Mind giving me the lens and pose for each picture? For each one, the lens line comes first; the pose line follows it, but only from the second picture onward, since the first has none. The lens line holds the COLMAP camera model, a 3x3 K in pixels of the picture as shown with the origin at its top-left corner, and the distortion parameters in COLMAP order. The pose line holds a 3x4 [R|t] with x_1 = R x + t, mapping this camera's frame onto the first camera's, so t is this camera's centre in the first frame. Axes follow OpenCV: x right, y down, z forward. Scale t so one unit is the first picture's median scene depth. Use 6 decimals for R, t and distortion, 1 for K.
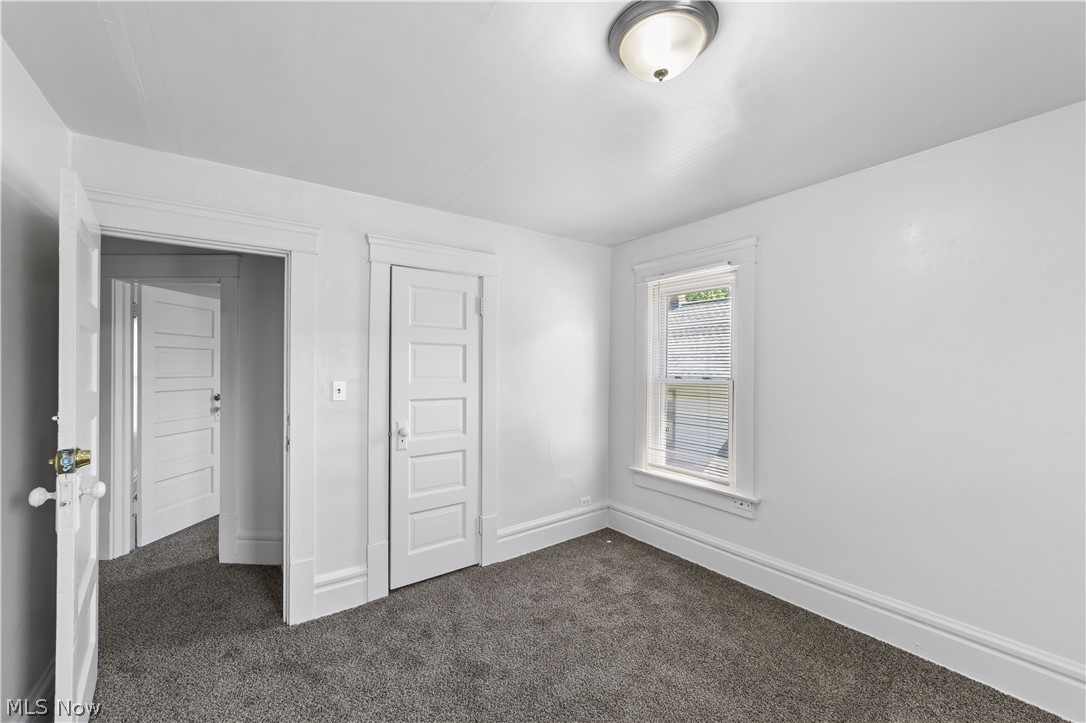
lens RADIAL K [[429.2, 0, 537.0], [0, 429.2, 369.7], [0, 0, 1]] dist [-0.003093, 0.001953]
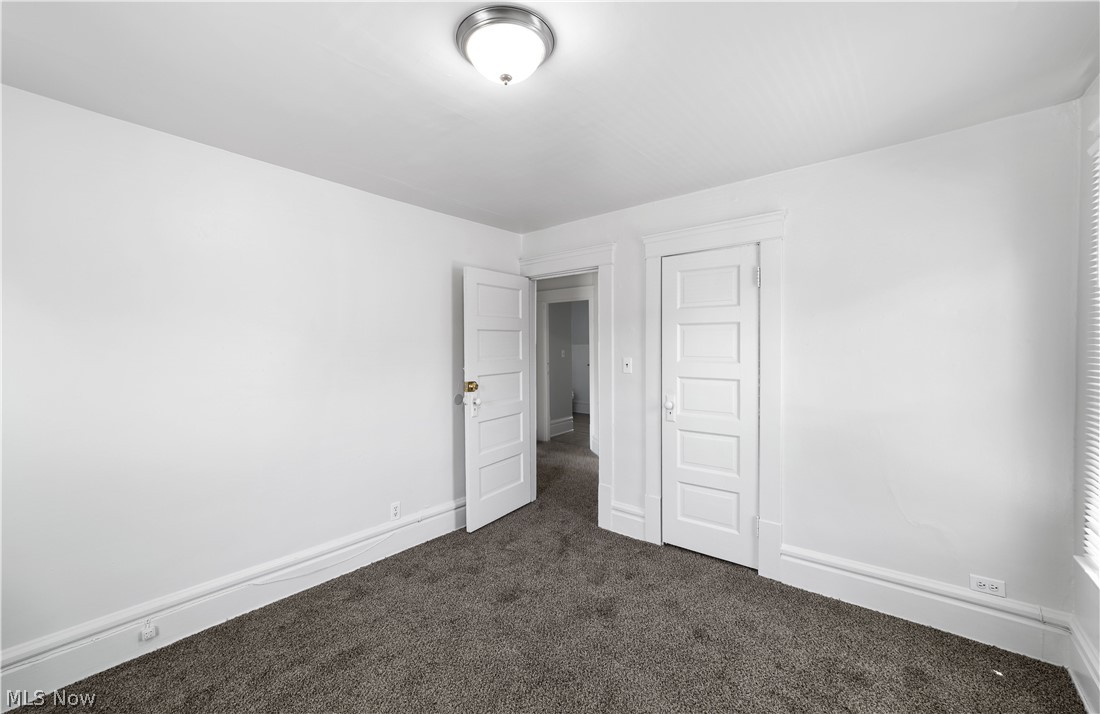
lens RADIAL K [[437.7, 0, 550.4], [0, 437.7, 350.9], [0, 0, 1]] dist [-0.000059, 0.000232]
pose [[0.254705, 0.008075, -0.966985, 0.685949], [-0.000486, 0.999966, 0.008223, -0.004295], [0.967019, -0.001625, 0.254700, 0.402100]]
